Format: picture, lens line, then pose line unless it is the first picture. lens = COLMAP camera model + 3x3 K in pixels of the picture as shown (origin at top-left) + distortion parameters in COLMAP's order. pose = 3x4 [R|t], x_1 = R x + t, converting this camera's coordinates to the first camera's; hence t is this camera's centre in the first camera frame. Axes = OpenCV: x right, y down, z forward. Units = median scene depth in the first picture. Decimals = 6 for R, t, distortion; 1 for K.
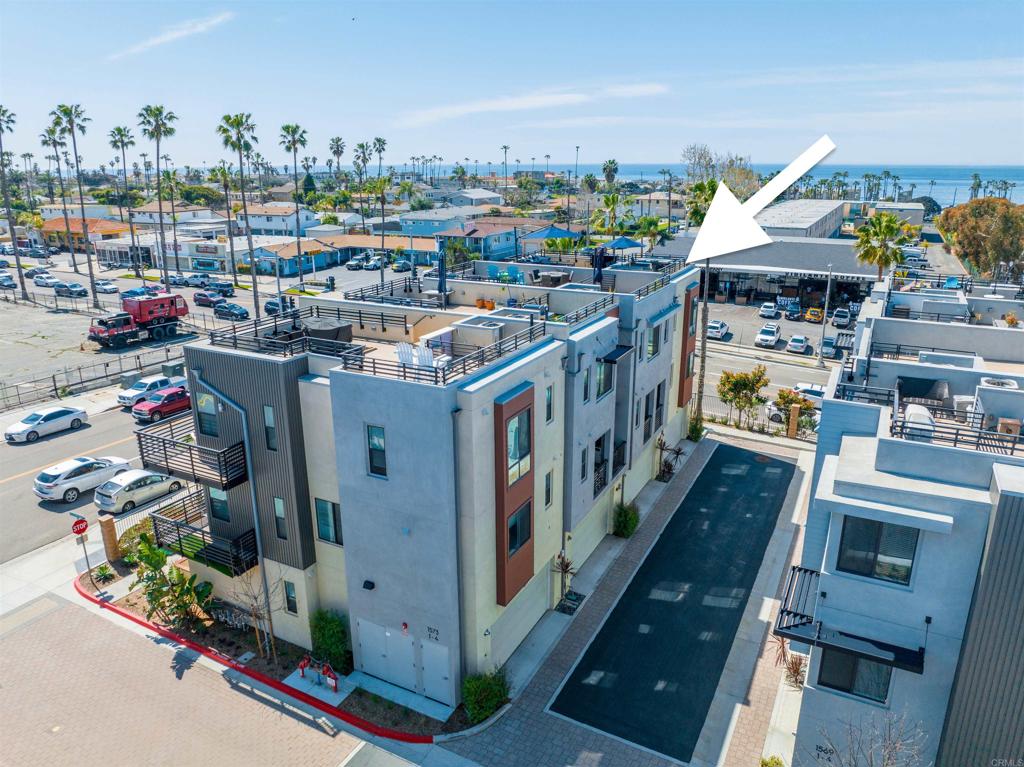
lens RADIAL K [[725.7, 0, 511.9], [0, 725.7, 384.4], [0, 0, 1]] dist [-0.039750, 0.006496]
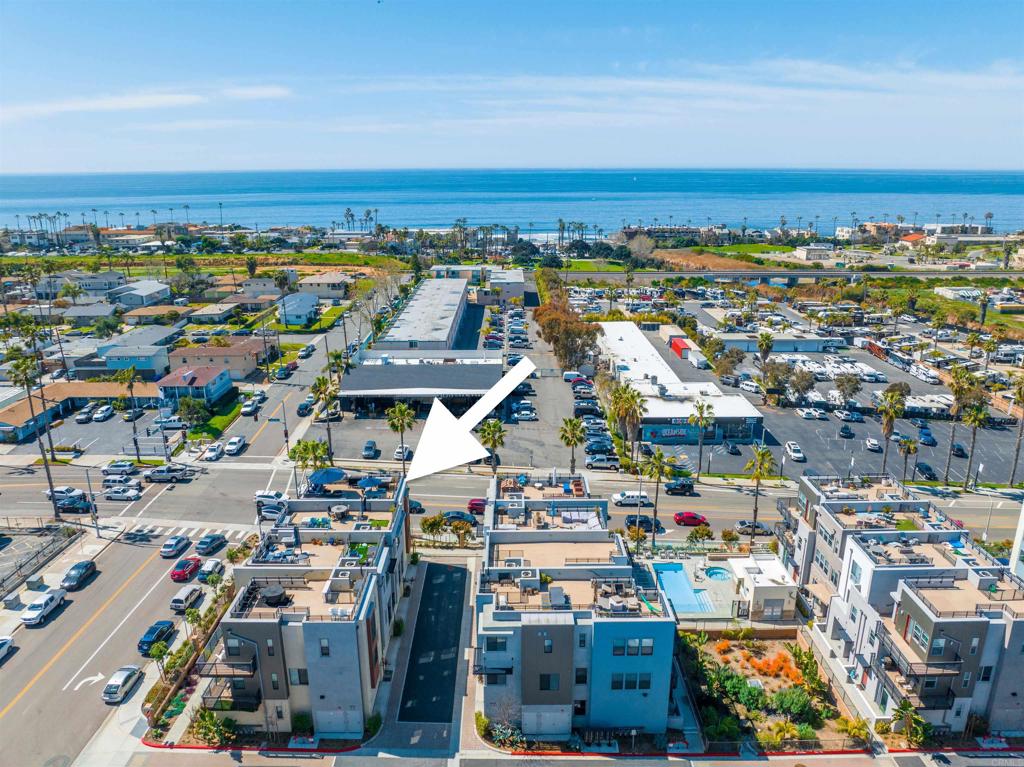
lens RADIAL K [[725.7, 0, 514.5], [0, 725.7, 387.7], [0, 0, 1]] dist [-0.039750, 0.006496]
pose [[0.883309, -0.135804, 0.448691, -0.377477], [0.136030, 0.990191, 0.031904, -0.503990], [-0.448622, 0.032854, 0.893117, -1.017833]]
